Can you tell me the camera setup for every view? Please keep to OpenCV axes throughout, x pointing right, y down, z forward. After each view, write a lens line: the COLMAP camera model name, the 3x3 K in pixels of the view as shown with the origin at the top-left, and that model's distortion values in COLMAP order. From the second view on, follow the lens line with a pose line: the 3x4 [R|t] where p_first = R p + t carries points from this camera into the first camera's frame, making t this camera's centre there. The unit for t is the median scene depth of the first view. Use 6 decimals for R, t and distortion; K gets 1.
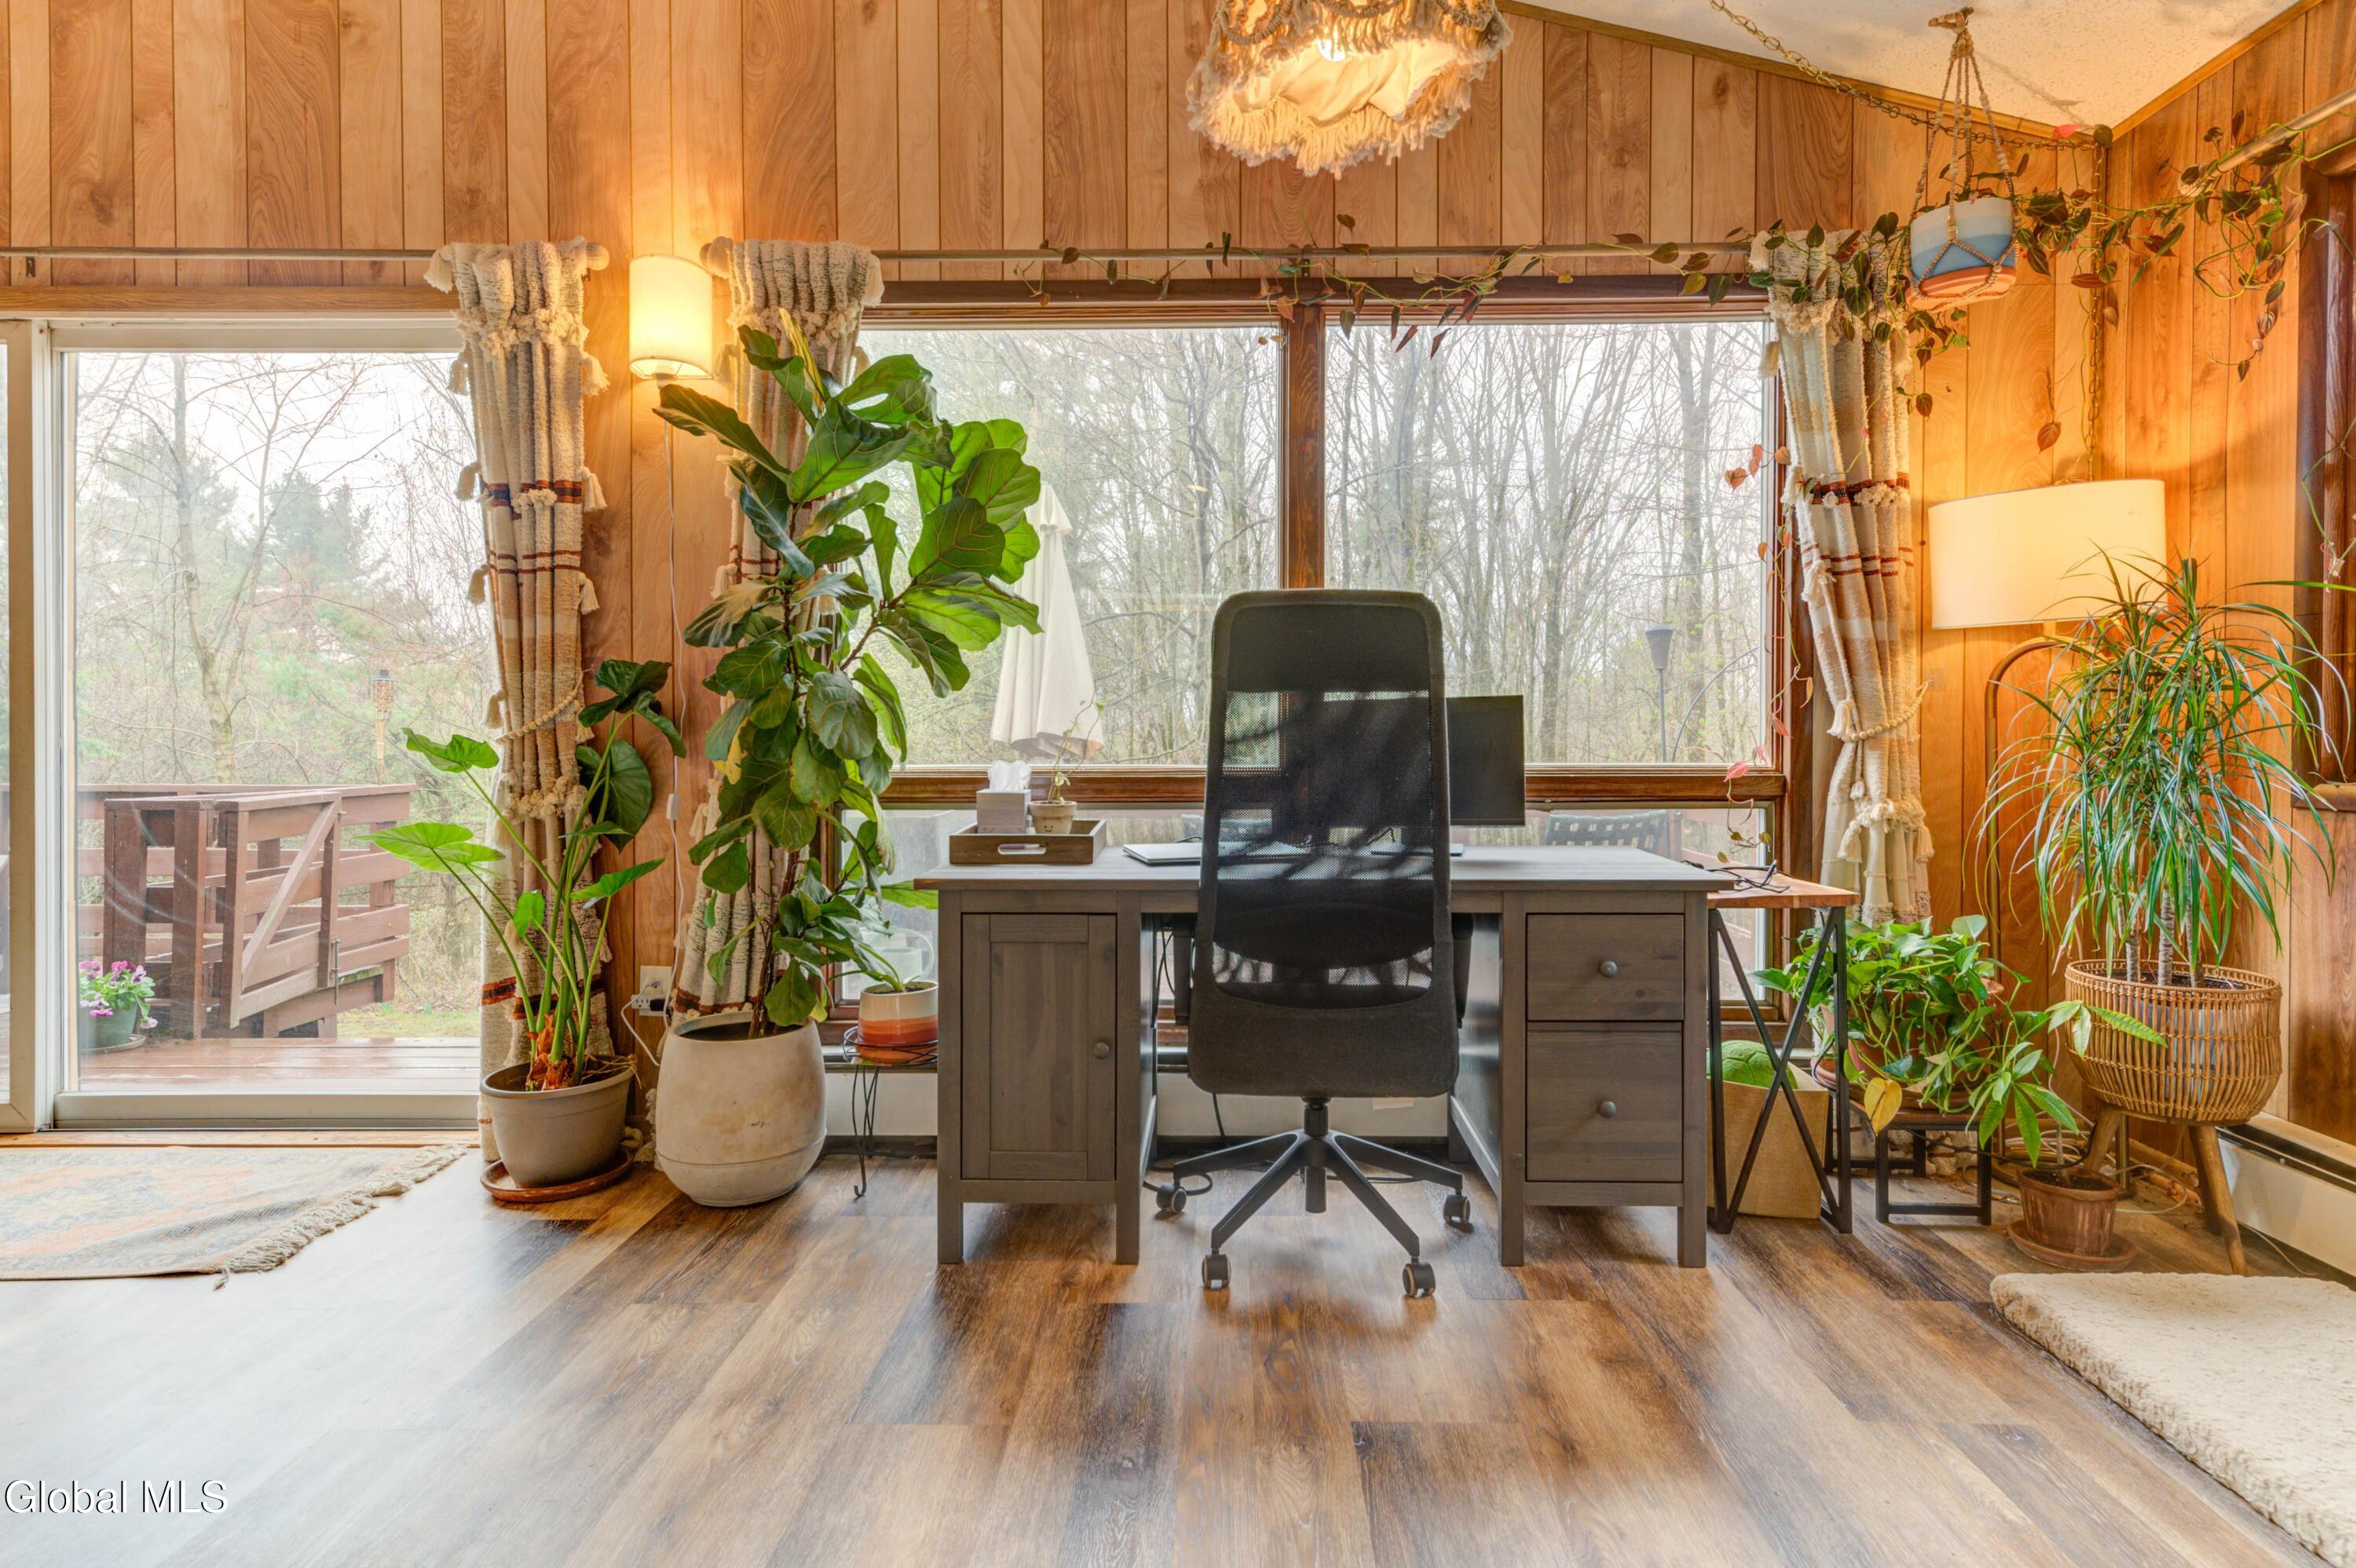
lens RADIAL K [[1302.9, 0, 1225.8], [0, 1302.9, 743.7], [0, 0, 1]] dist [0.020396, 0.000686]
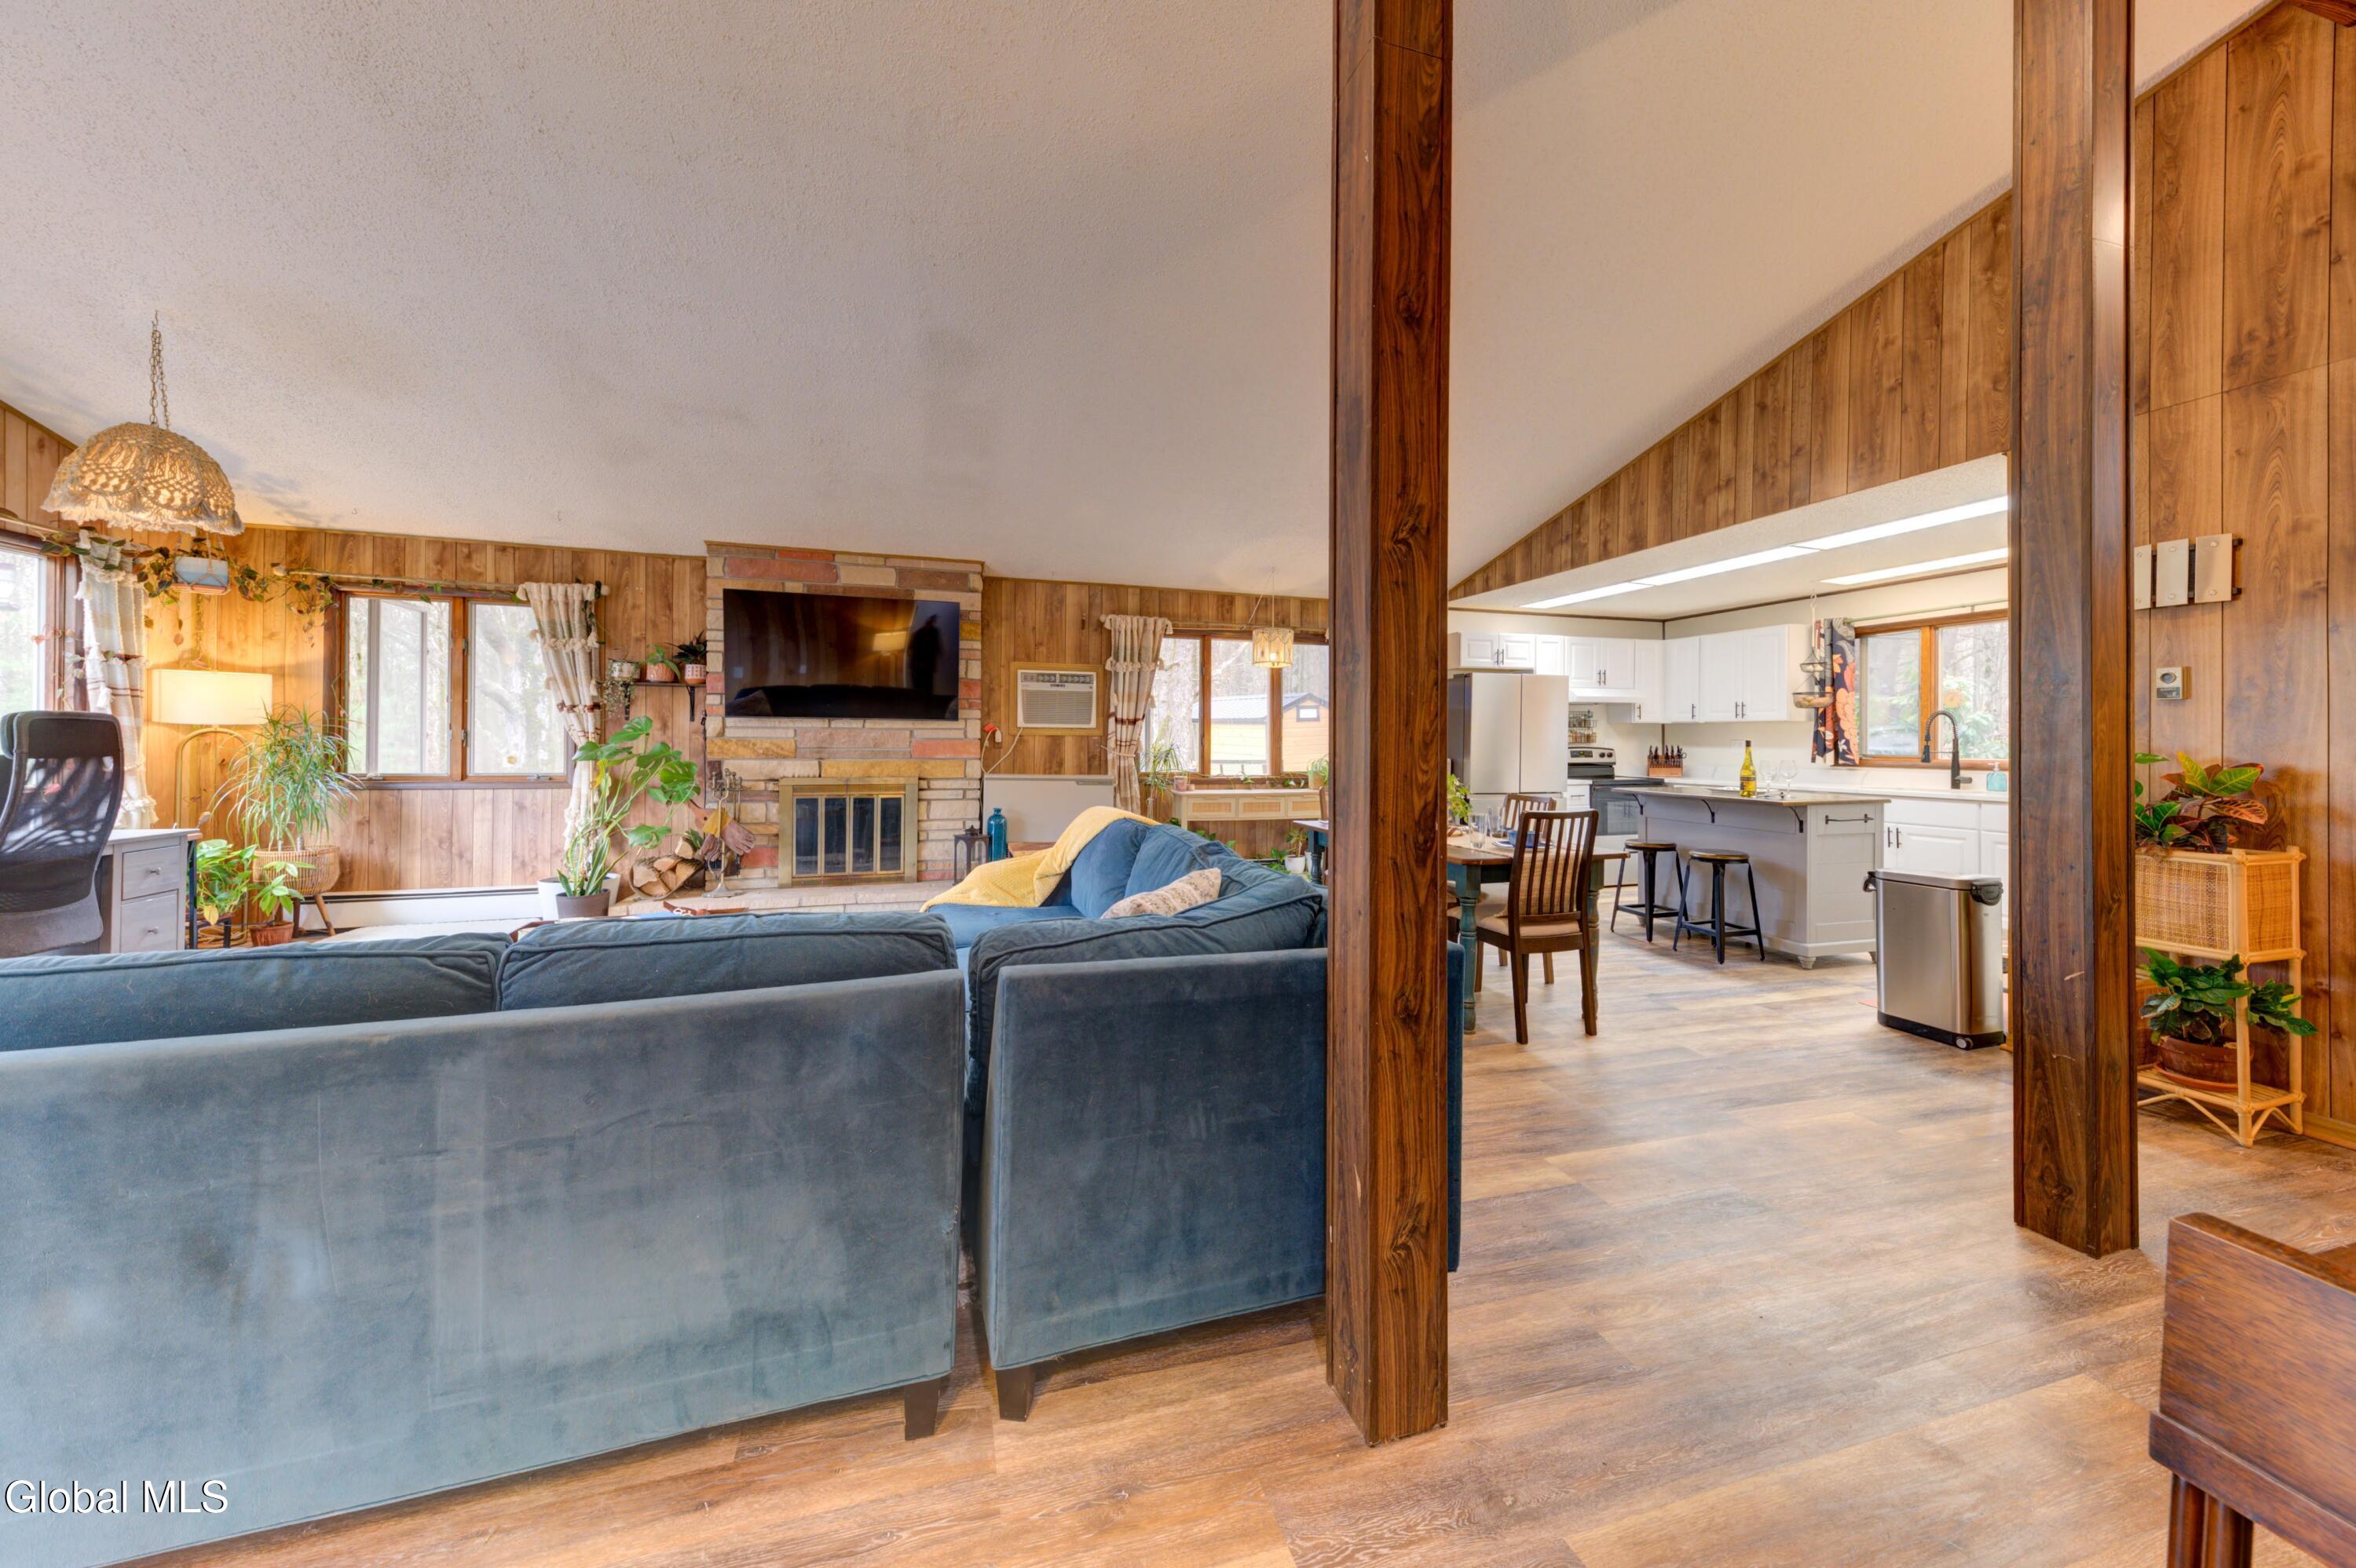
lens RADIAL K [[843.3, 0, 1179.3], [0, 843.3, 743.9], [0, 0, 1]] dist [0.026337, -0.008804]
pose [[-0.290047, 0.002949, 0.957008, -1.412980], [0.001851, 0.999995, -0.002521, -0.043246], [-0.957011, 0.001041, -0.290051, -0.270035]]
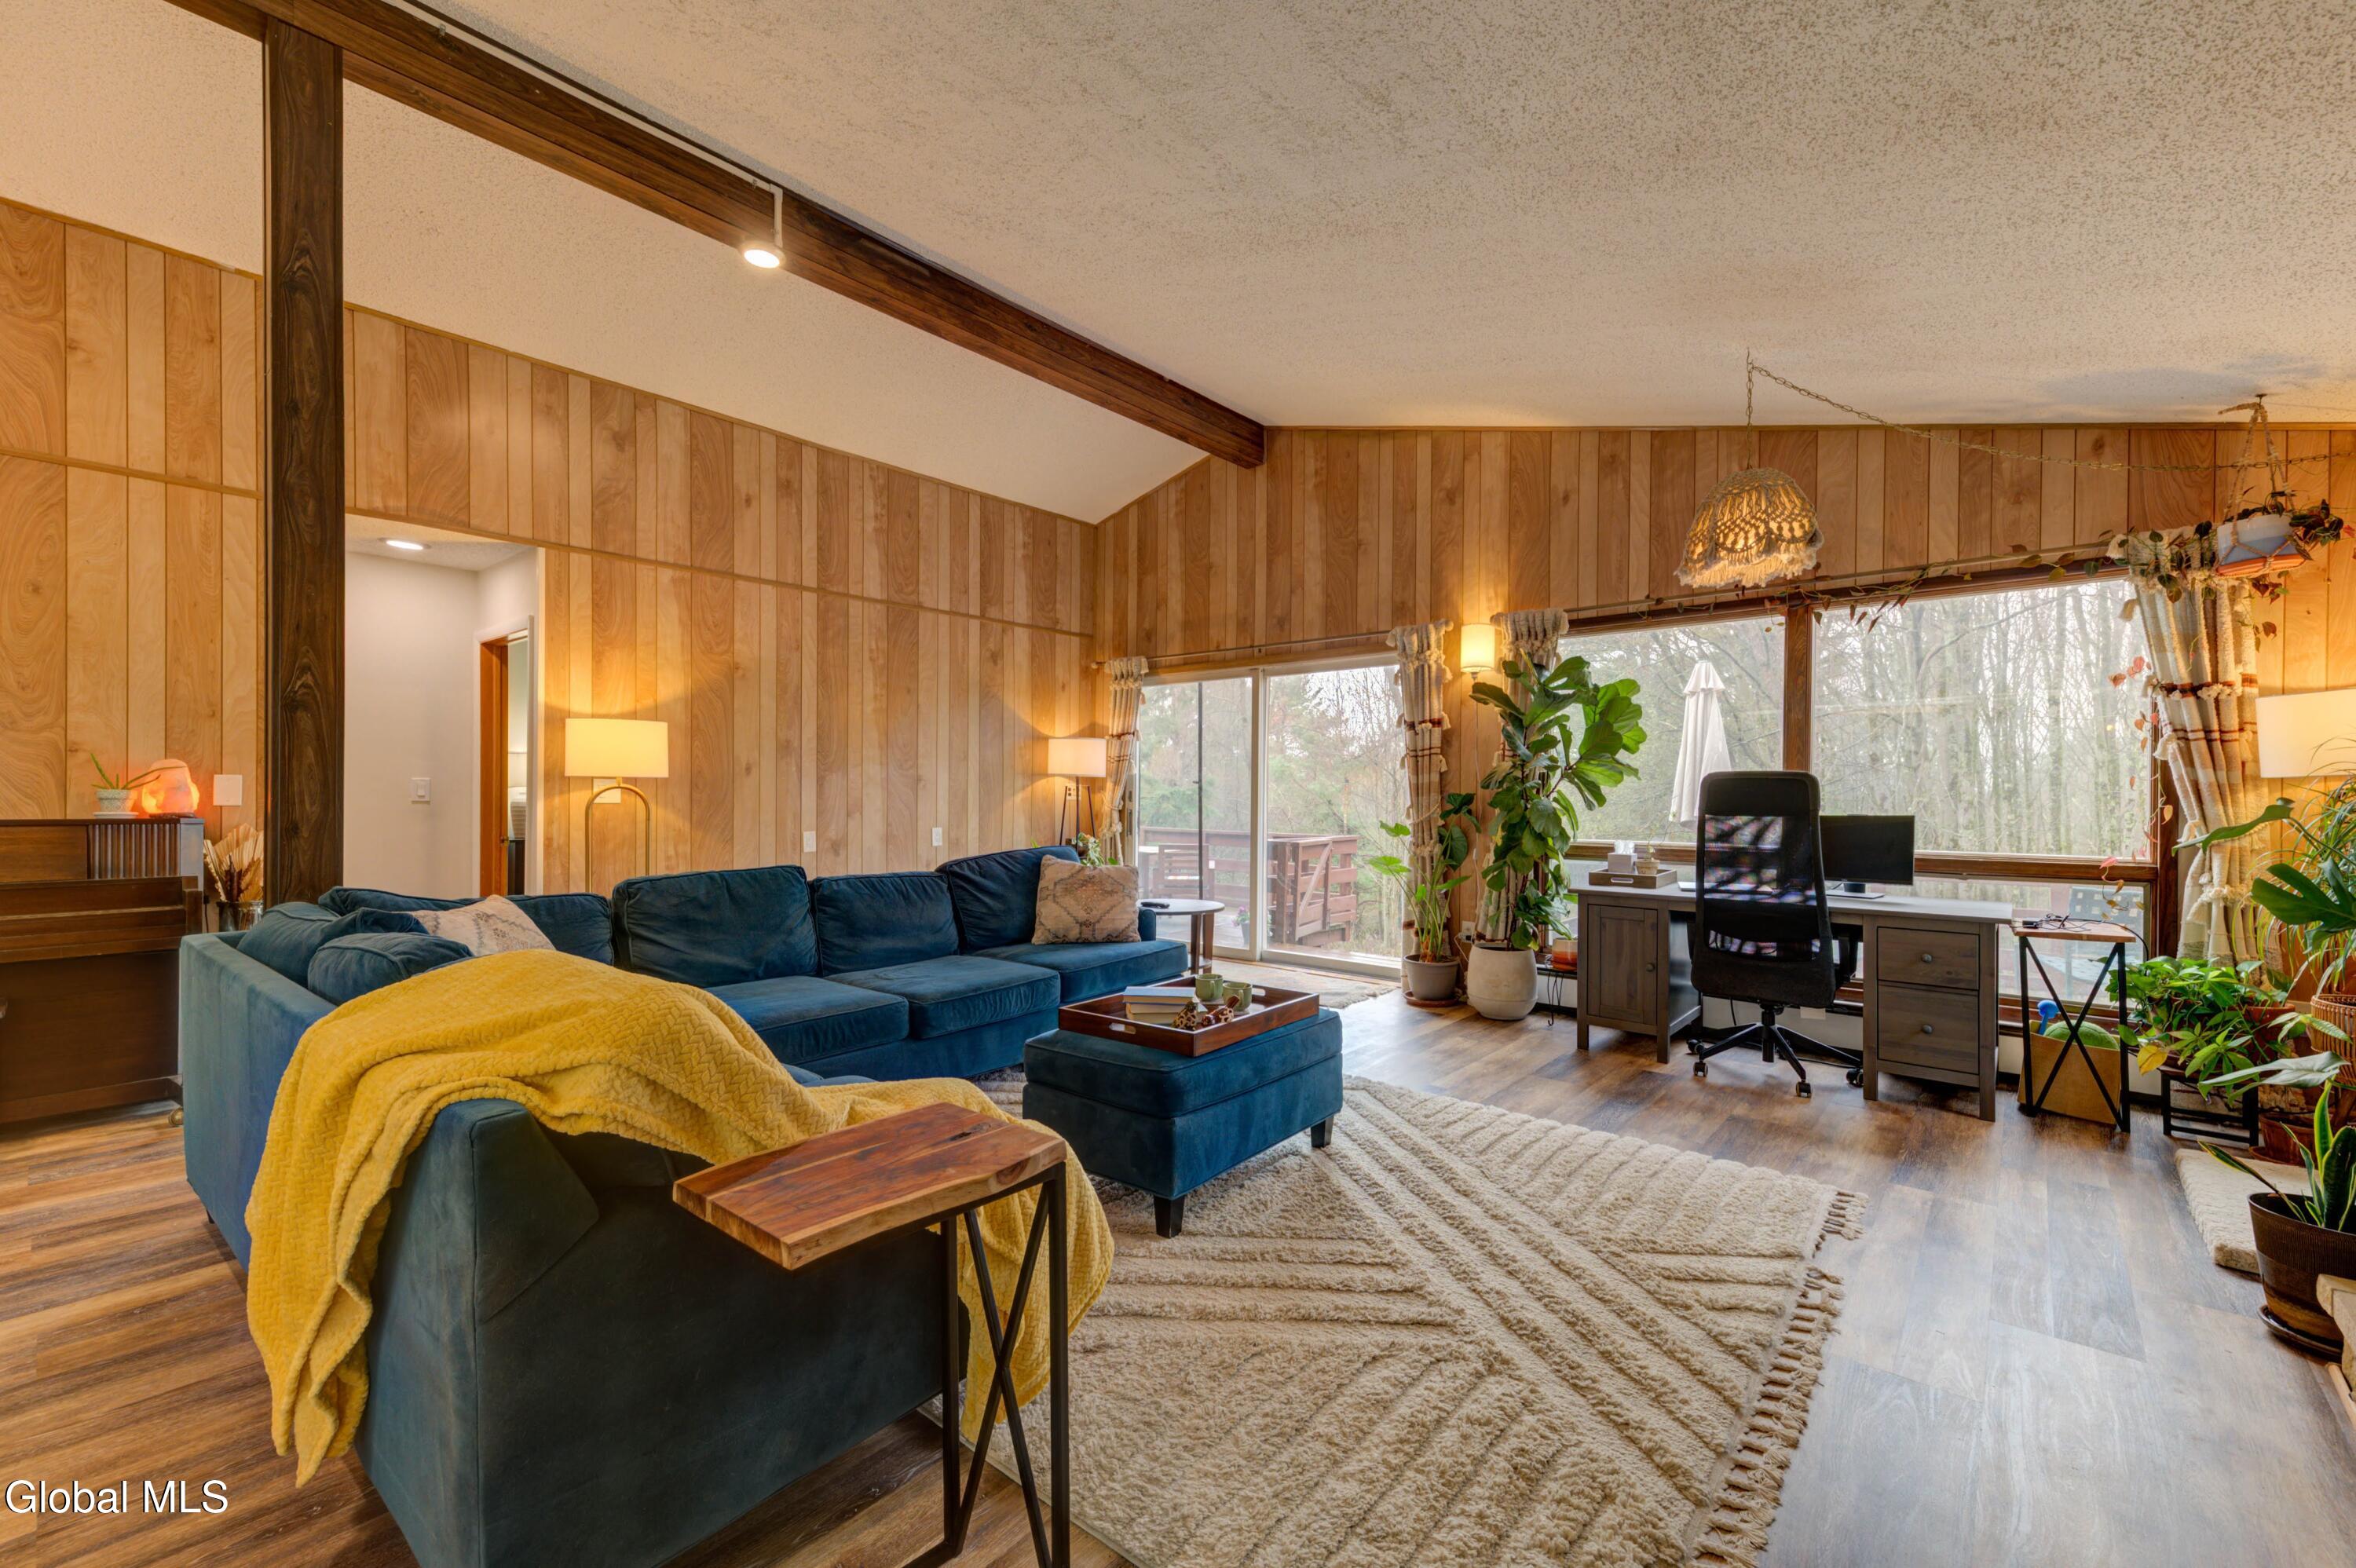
lens RADIAL K [[989.0, 0, 1174.9], [0, 989.0, 795.0], [0, 0, 1]] dist [0.017822, 0.000110]
pose [[0.759692, 0.005963, -0.650256, 0.334192], [-0.012131, 0.999914, -0.005003, -0.043785], [0.650170, 0.011689, 0.759699, -0.728404]]
